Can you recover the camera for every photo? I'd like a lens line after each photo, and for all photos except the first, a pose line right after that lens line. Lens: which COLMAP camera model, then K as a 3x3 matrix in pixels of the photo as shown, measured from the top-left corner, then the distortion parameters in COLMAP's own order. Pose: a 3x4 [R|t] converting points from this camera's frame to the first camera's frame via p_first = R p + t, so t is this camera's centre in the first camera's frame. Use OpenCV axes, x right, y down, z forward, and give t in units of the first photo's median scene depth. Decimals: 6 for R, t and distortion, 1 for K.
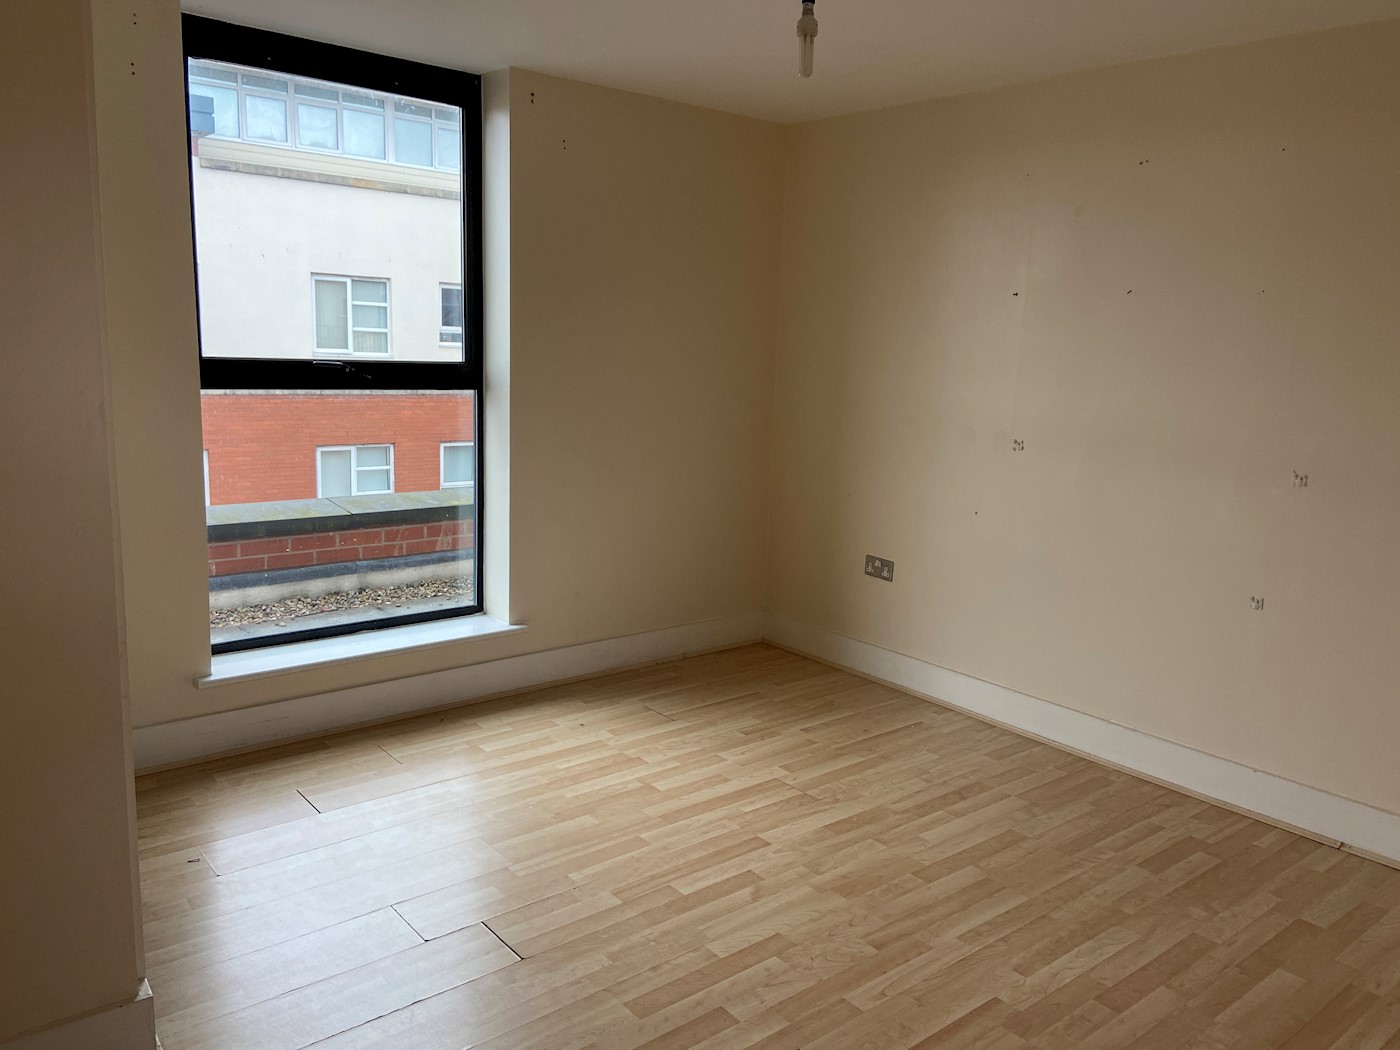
lens RADIAL K [[1064.2, 0, 692.0], [0, 1064.2, 522.2], [0, 0, 1]] dist [0.074154, -0.066774]
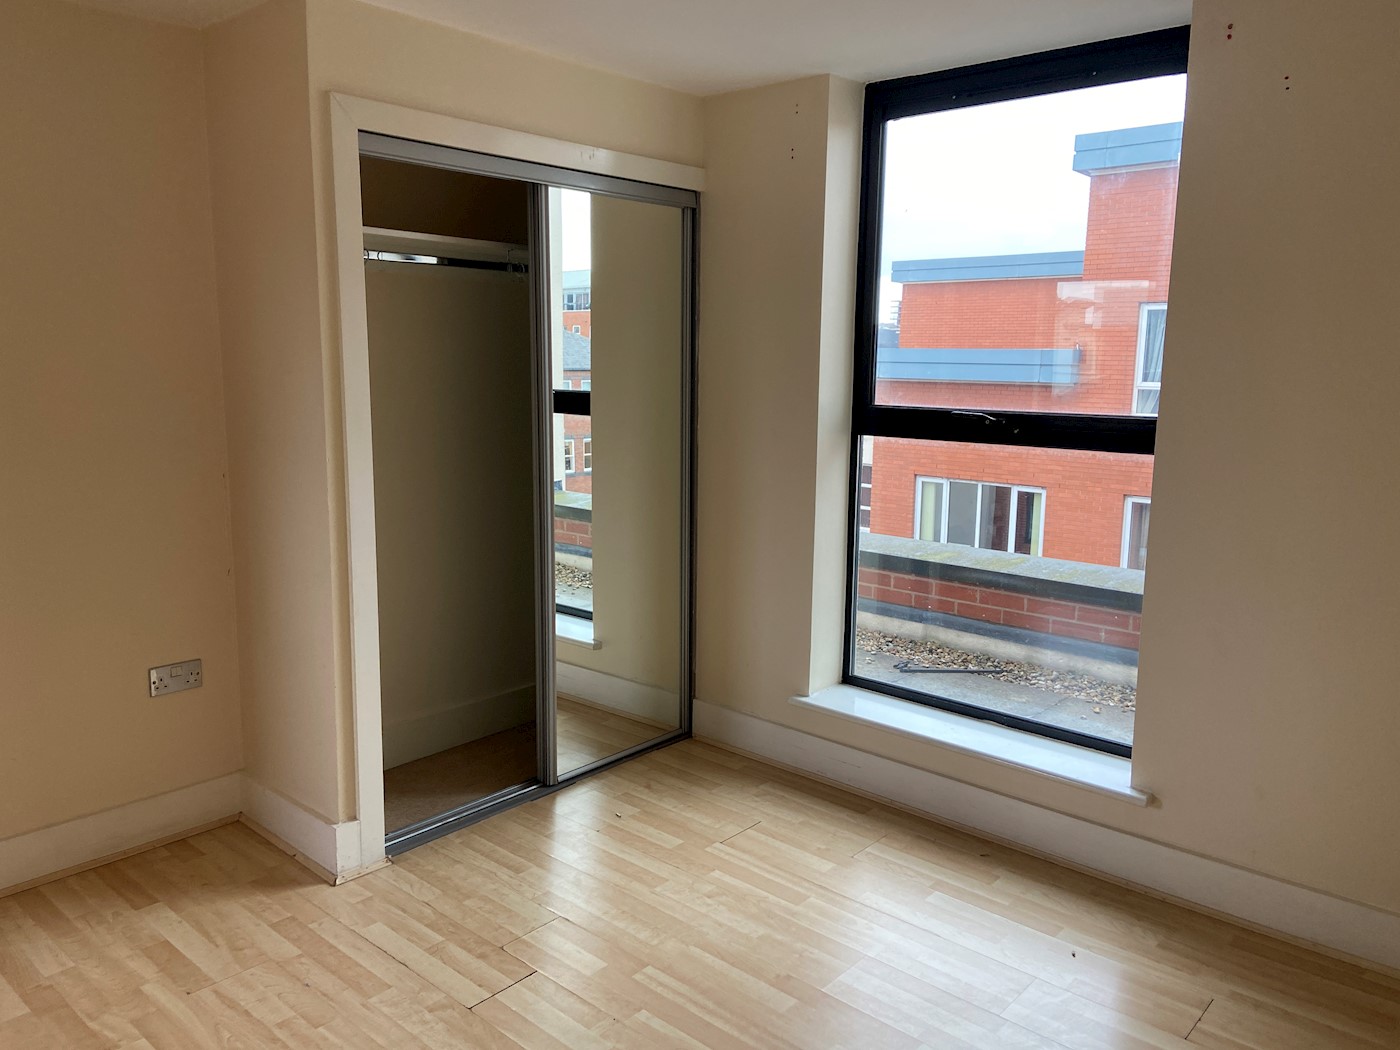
lens RADIAL K [[1064.2, 0, 731.2], [0, 1064.2, 533.0], [0, 0, 1]] dist [0.074154, -0.066774]
pose [[0.171094, 0.137351, -0.975634, 0.486105], [-0.182829, 0.977463, 0.105547, -0.102539], [0.968143, 0.160316, 0.192350, 0.606477]]
